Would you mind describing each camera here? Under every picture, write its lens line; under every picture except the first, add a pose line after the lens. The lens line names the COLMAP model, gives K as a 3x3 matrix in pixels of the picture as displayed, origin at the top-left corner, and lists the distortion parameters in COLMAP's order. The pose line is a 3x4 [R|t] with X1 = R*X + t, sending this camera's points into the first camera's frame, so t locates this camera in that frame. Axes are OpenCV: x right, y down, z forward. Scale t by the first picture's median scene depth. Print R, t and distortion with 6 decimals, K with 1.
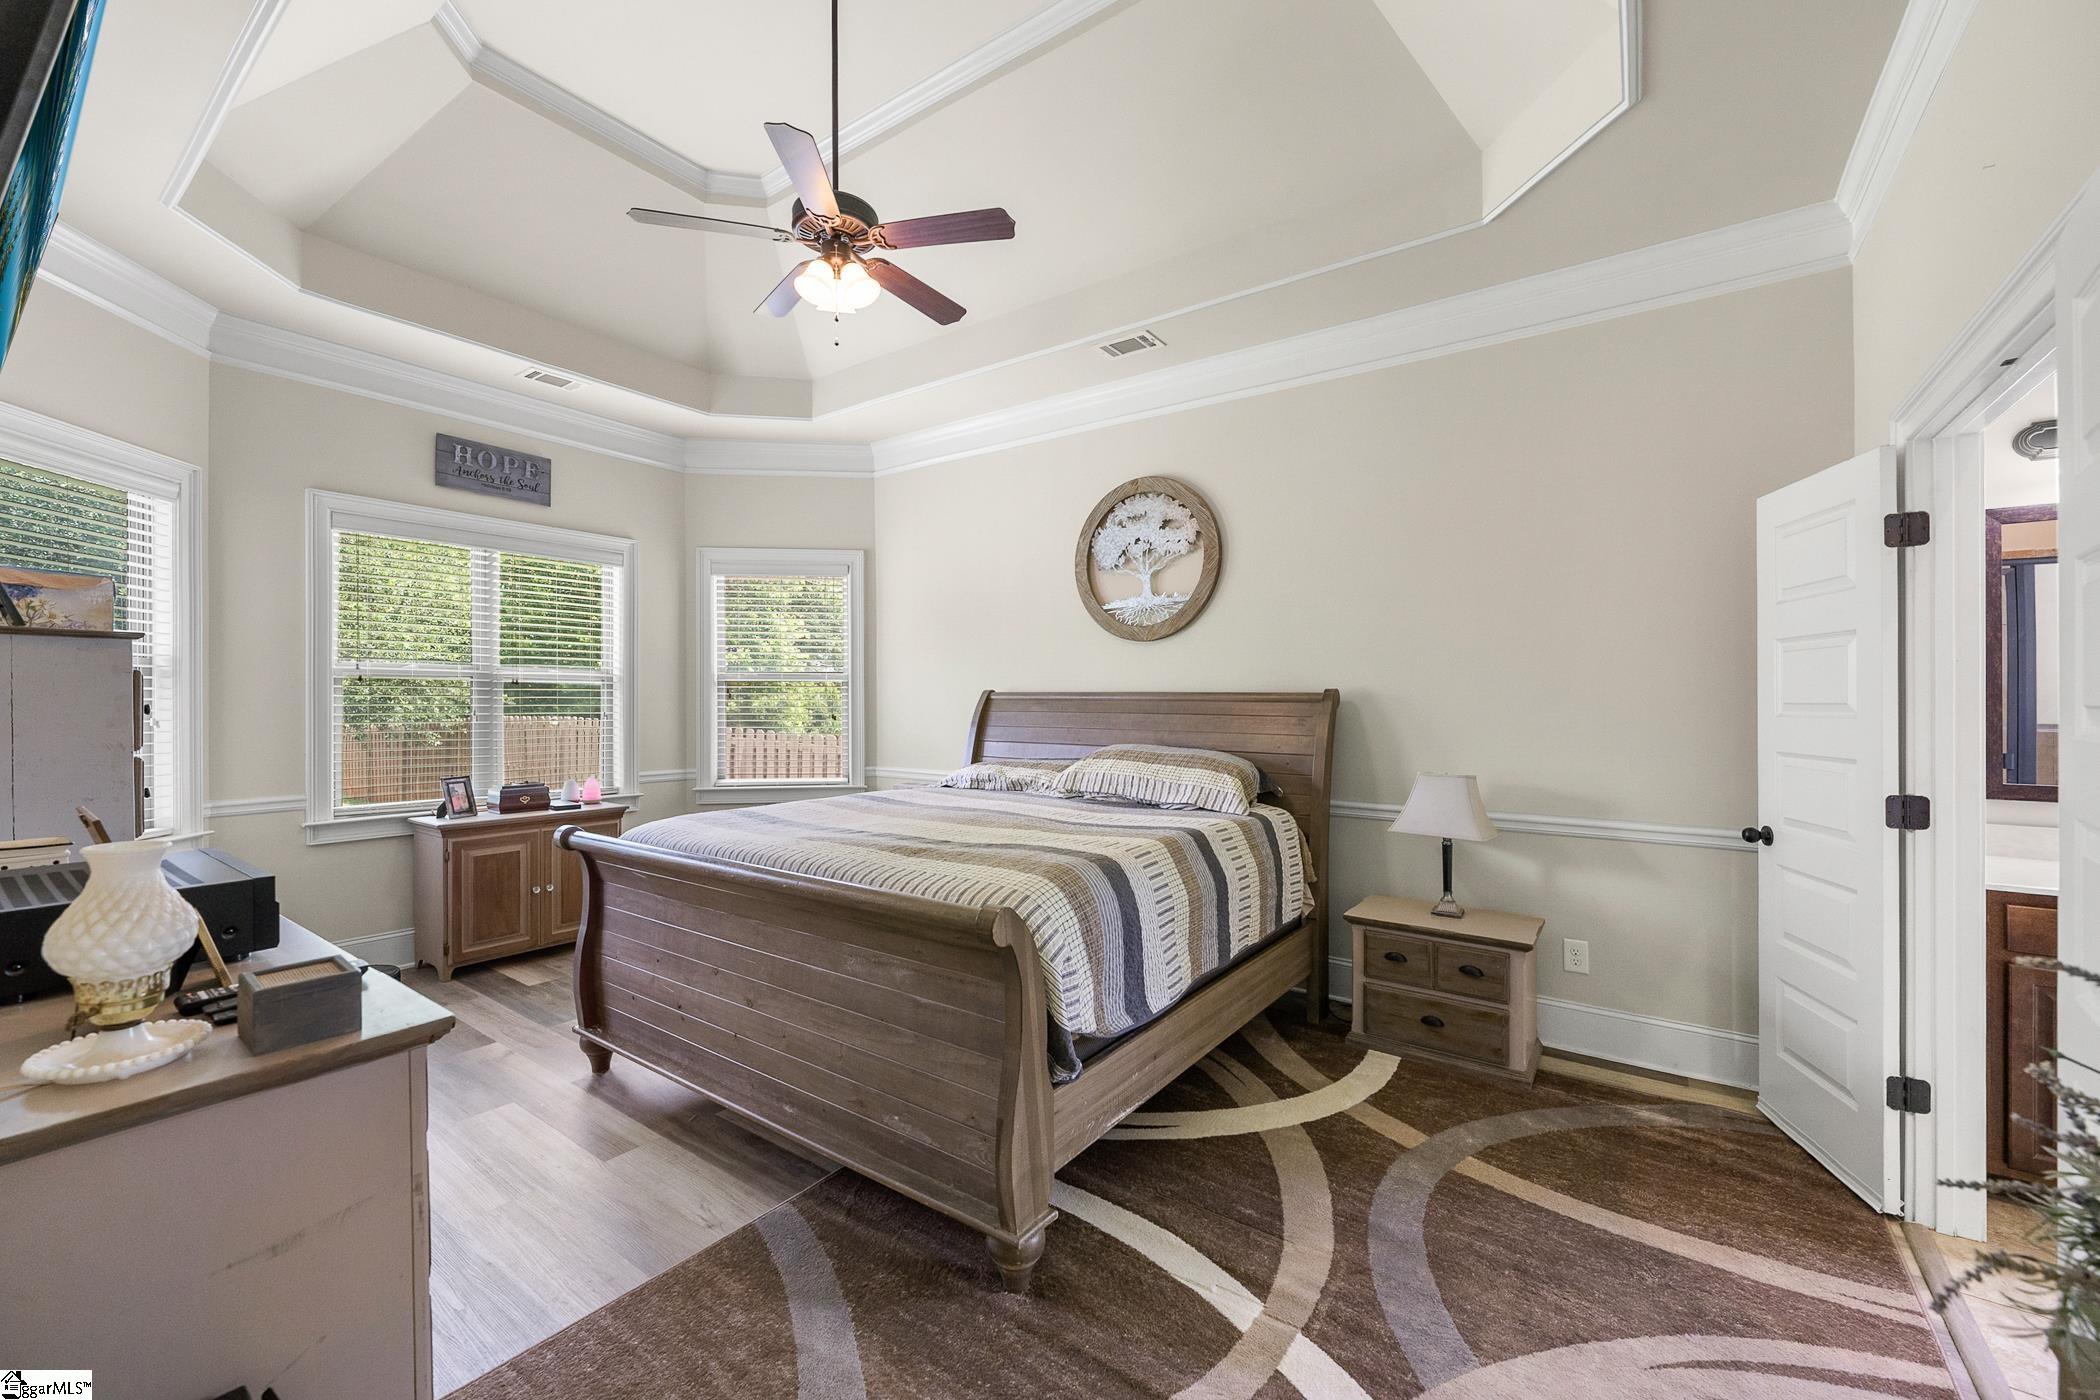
lens RADIAL K [[835.3, 0, 1044.2], [0, 835.3, 700.1], [0, 0, 1]] dist [0.000313, 0.000632]
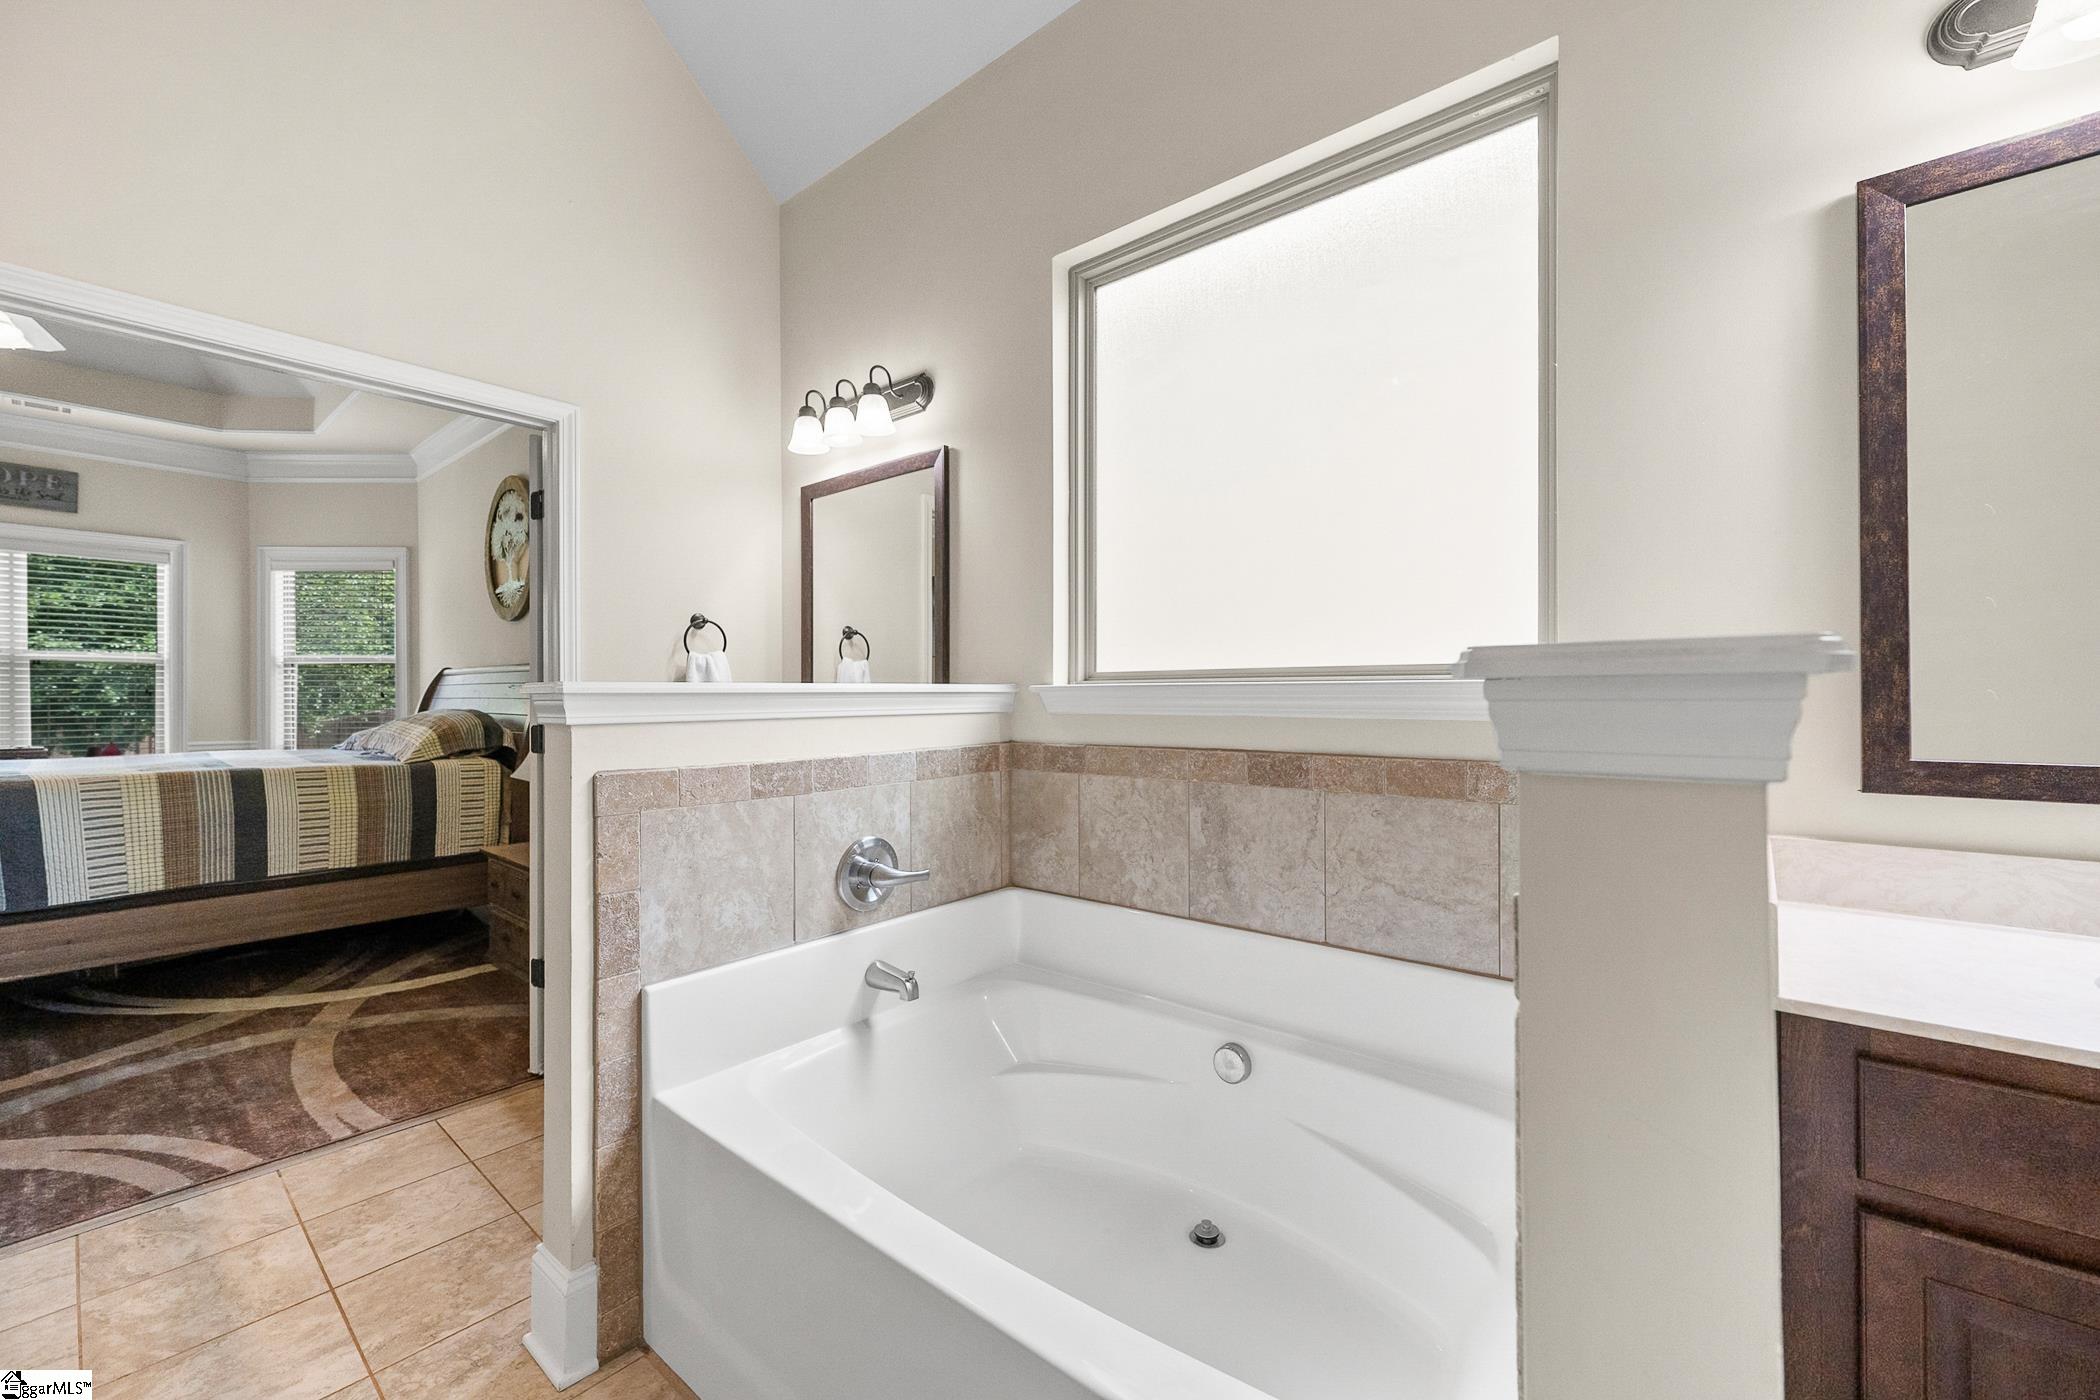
lens RADIAL K [[835.3, 0, 1060.7], [0, 835.3, 697.9], [0, 0, 1]] dist [0.000313, 0.000632]
pose [[0.997582, -0.005524, -0.069275, 0.905521], [0.005281, 0.999979, -0.003683, 0.040344], [0.069294, 0.003308, 0.997591, -0.075881]]
